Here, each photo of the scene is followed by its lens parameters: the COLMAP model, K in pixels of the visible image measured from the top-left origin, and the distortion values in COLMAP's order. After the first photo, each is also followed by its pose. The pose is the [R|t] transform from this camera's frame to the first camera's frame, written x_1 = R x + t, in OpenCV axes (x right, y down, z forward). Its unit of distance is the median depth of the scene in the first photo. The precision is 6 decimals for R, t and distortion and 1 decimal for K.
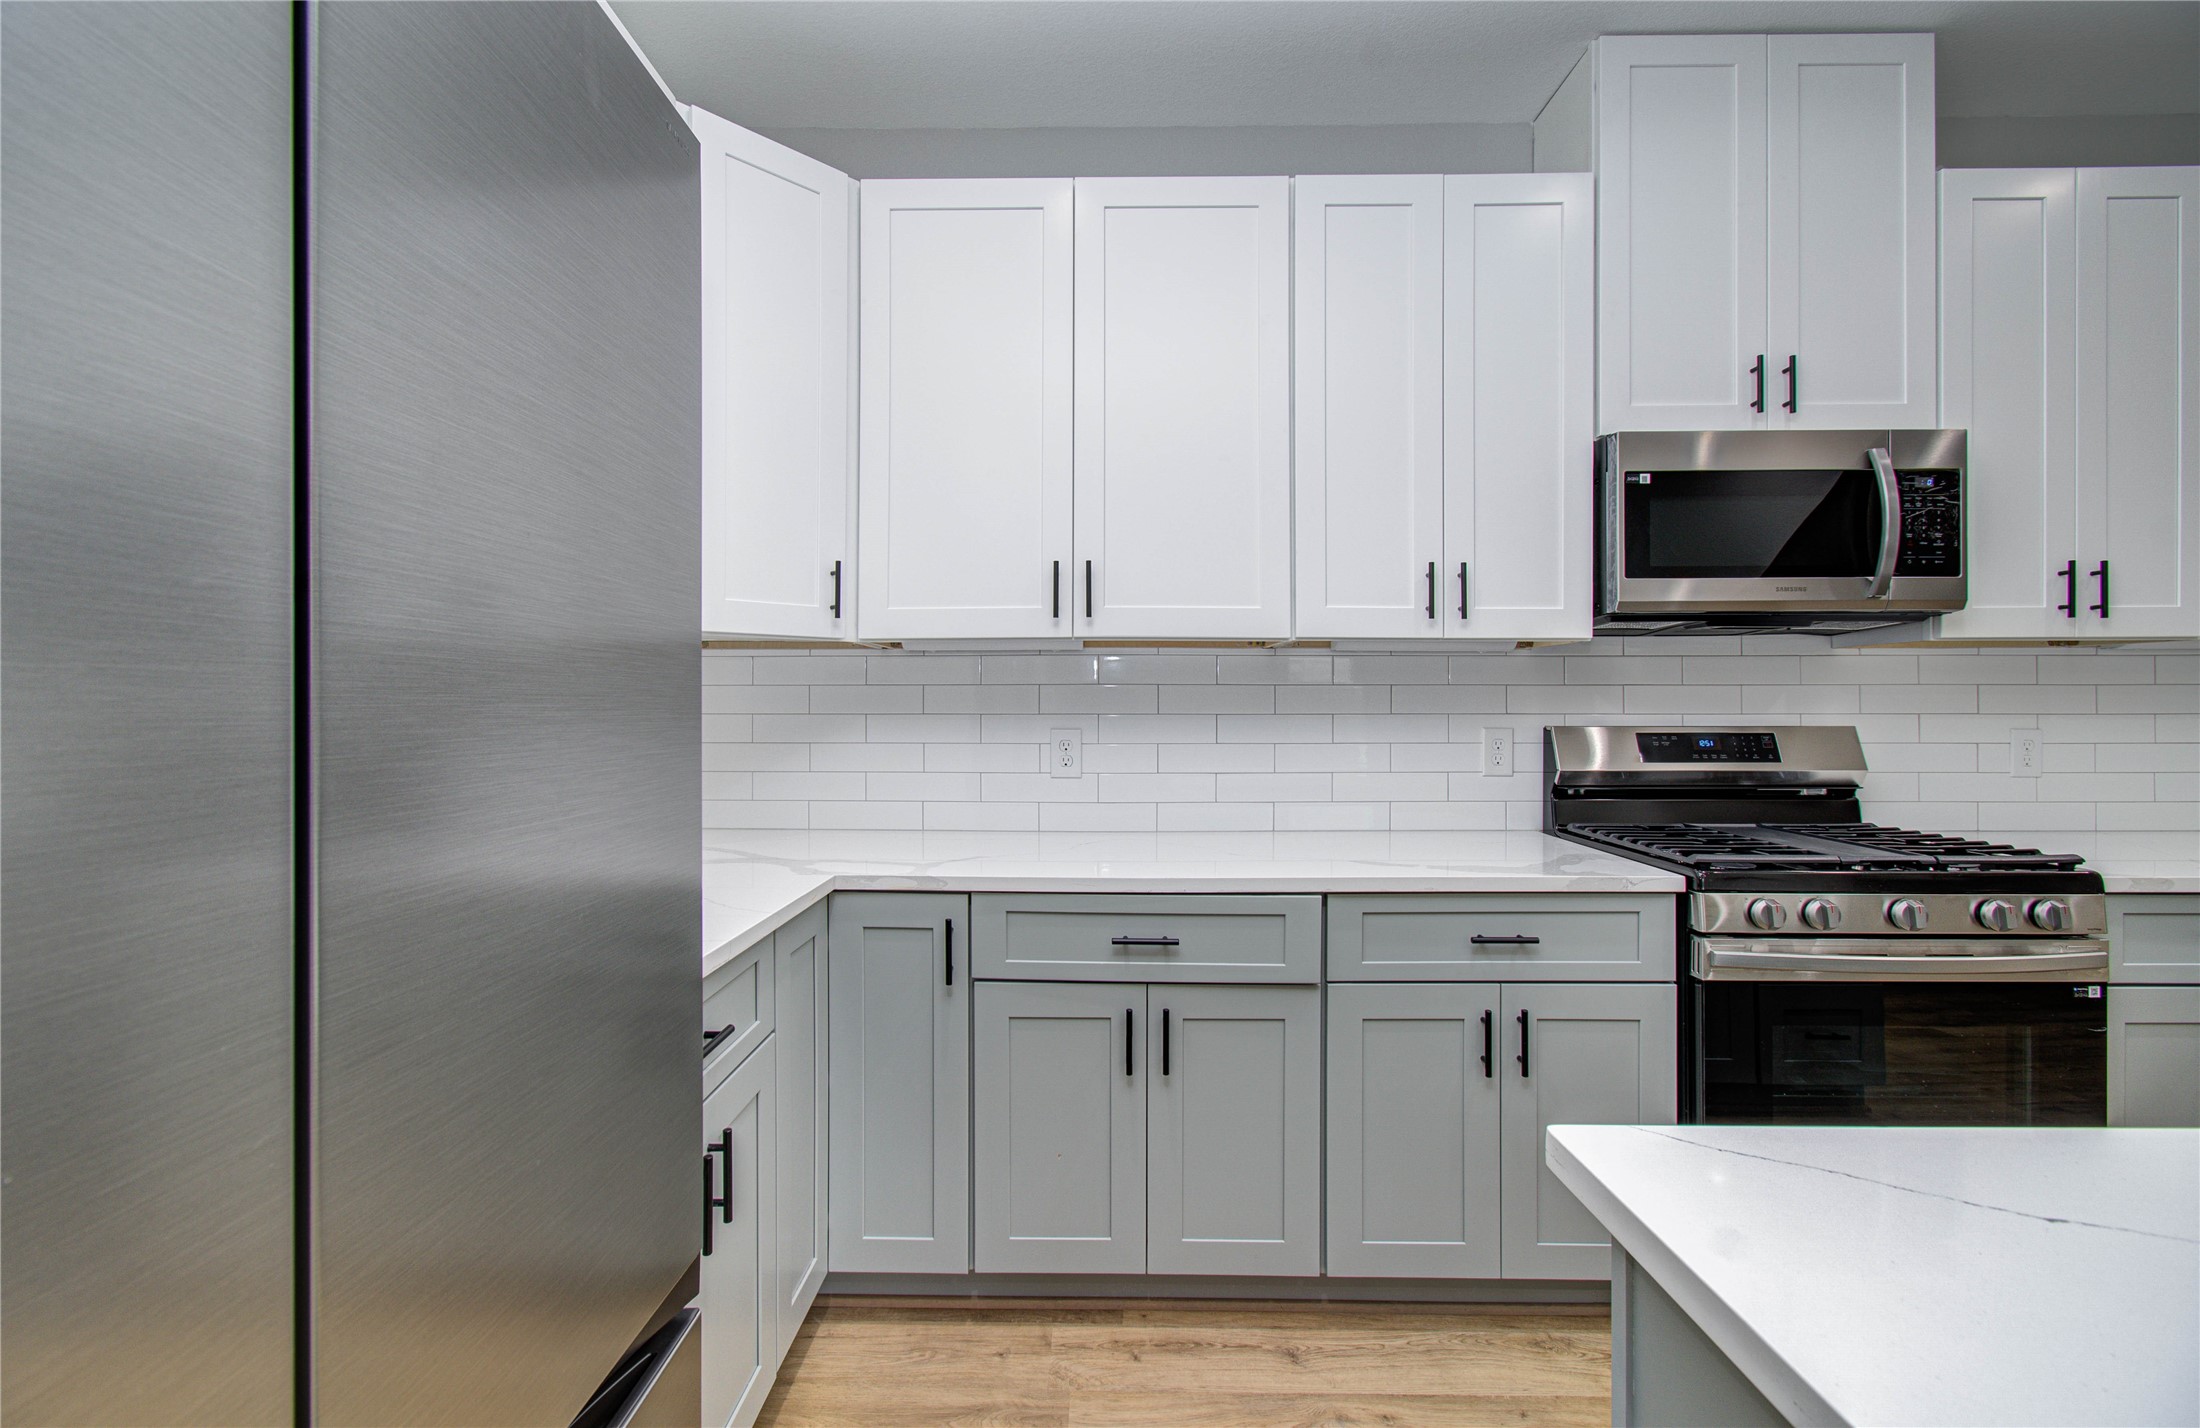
lens RADIAL K [[961.3, 0, 1070.6], [0, 961.3, 703.2], [0, 0, 1]] dist [-0.008917, 0.004916]
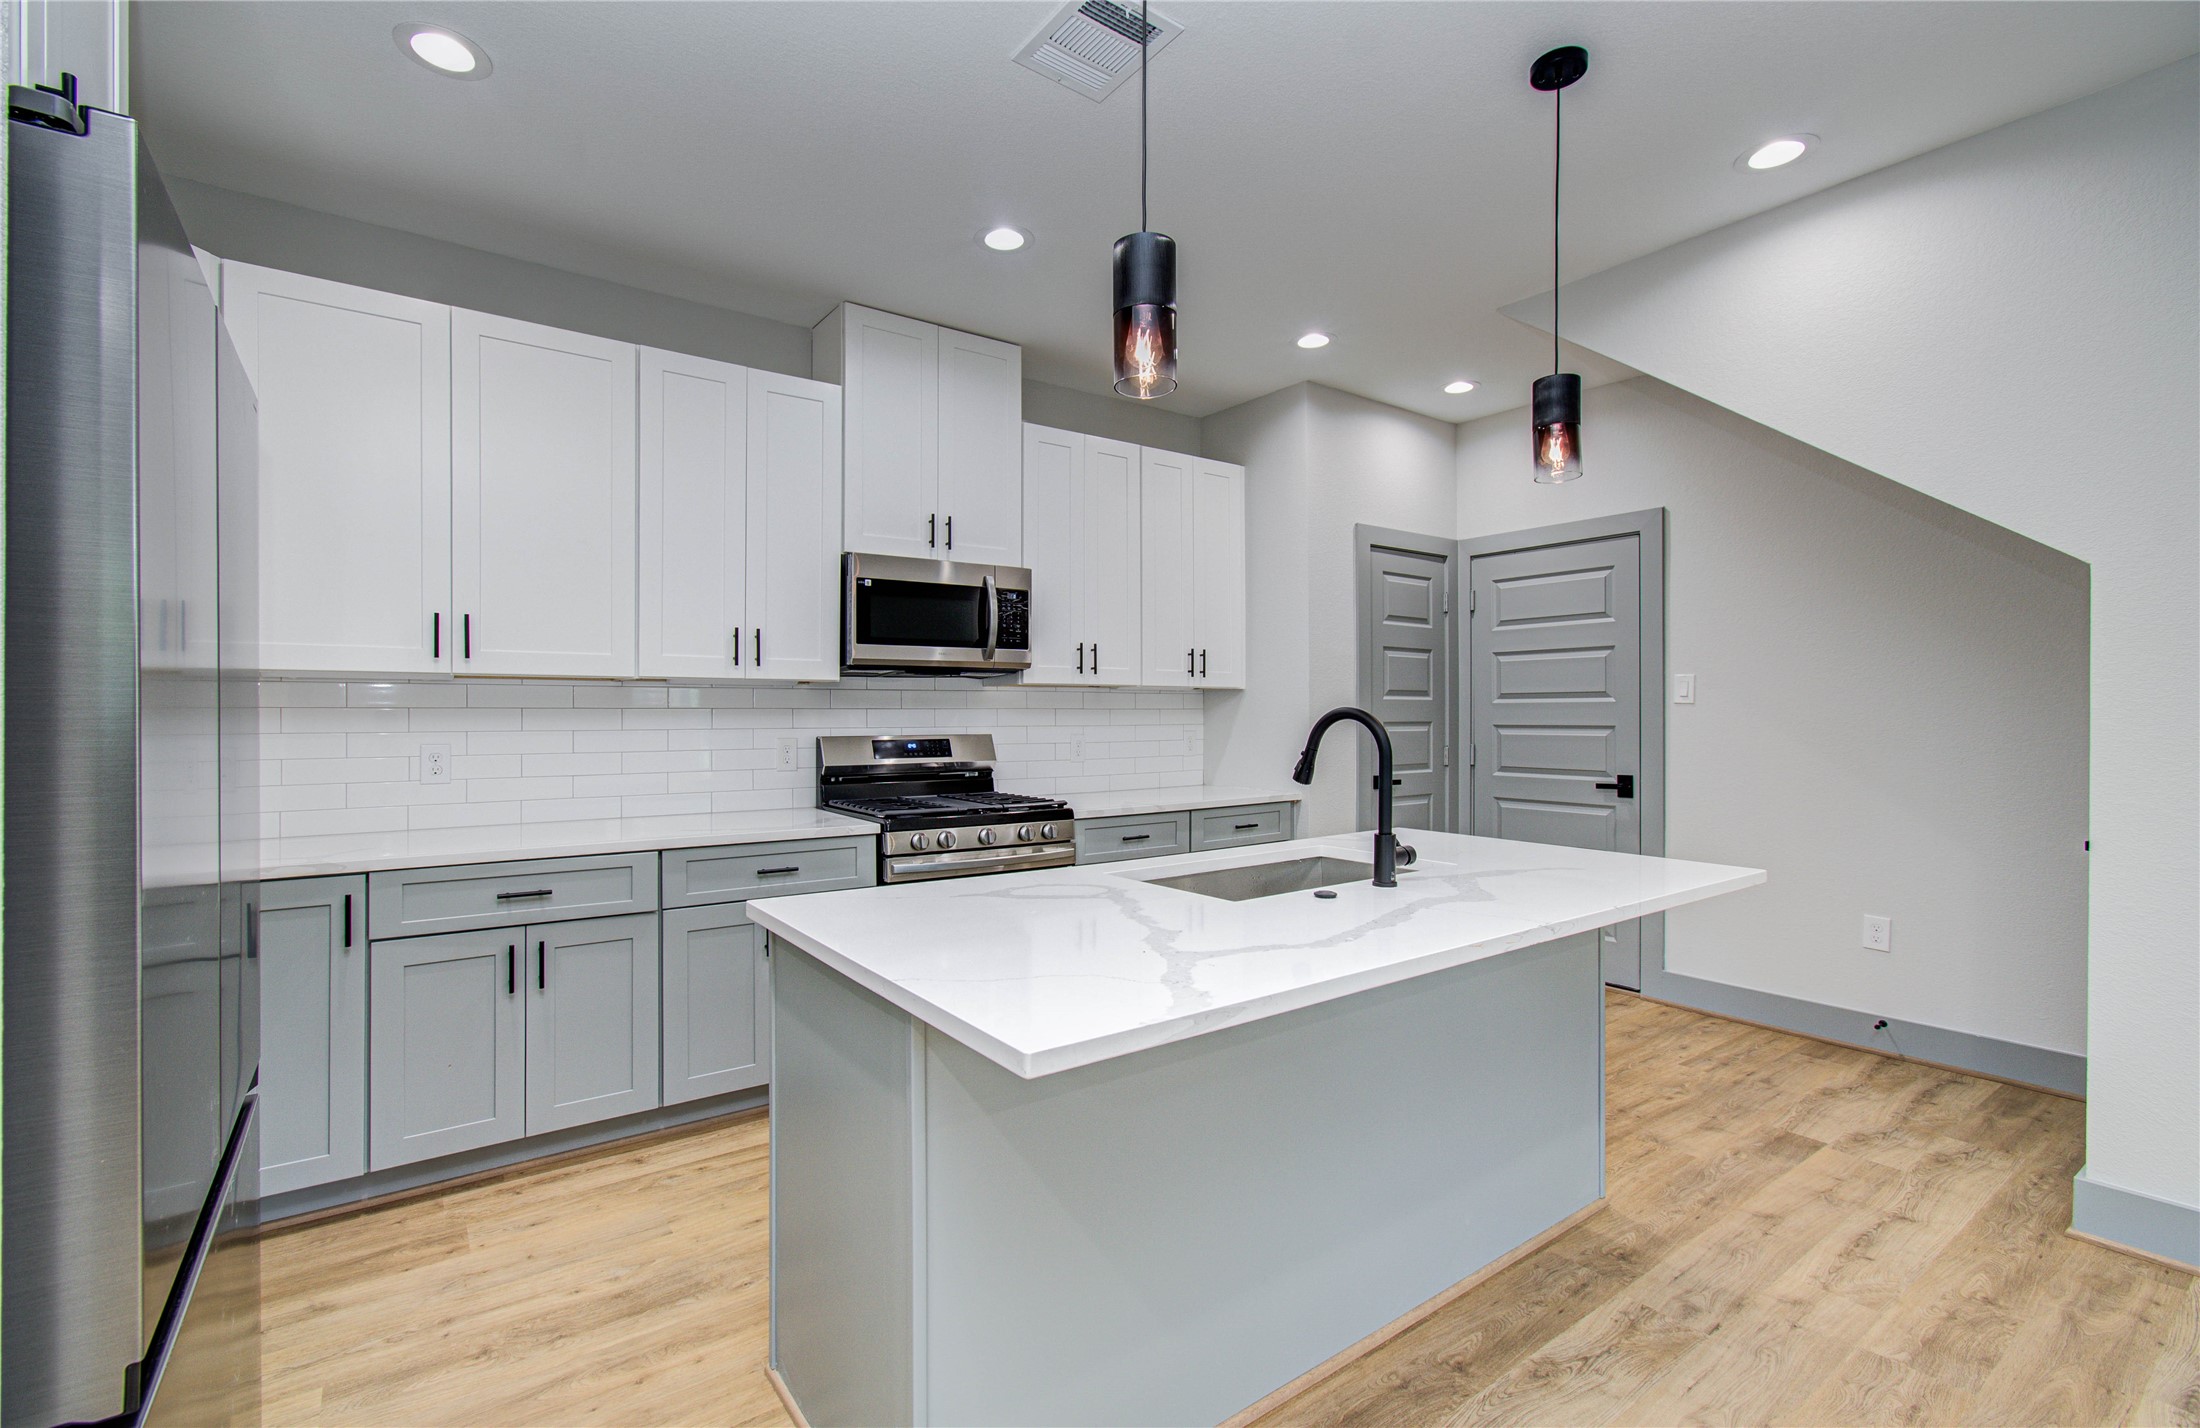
lens RADIAL K [[961.3, 0, 1056.0], [0, 961.3, 704.7], [0, 0, 1]] dist [-0.008917, 0.004916]
pose [[0.801800, 0.005435, 0.597568, -0.114566], [0.003398, 0.999901, -0.013653, -0.004637], [-0.597583, 0.012977, 0.801702, -0.486104]]
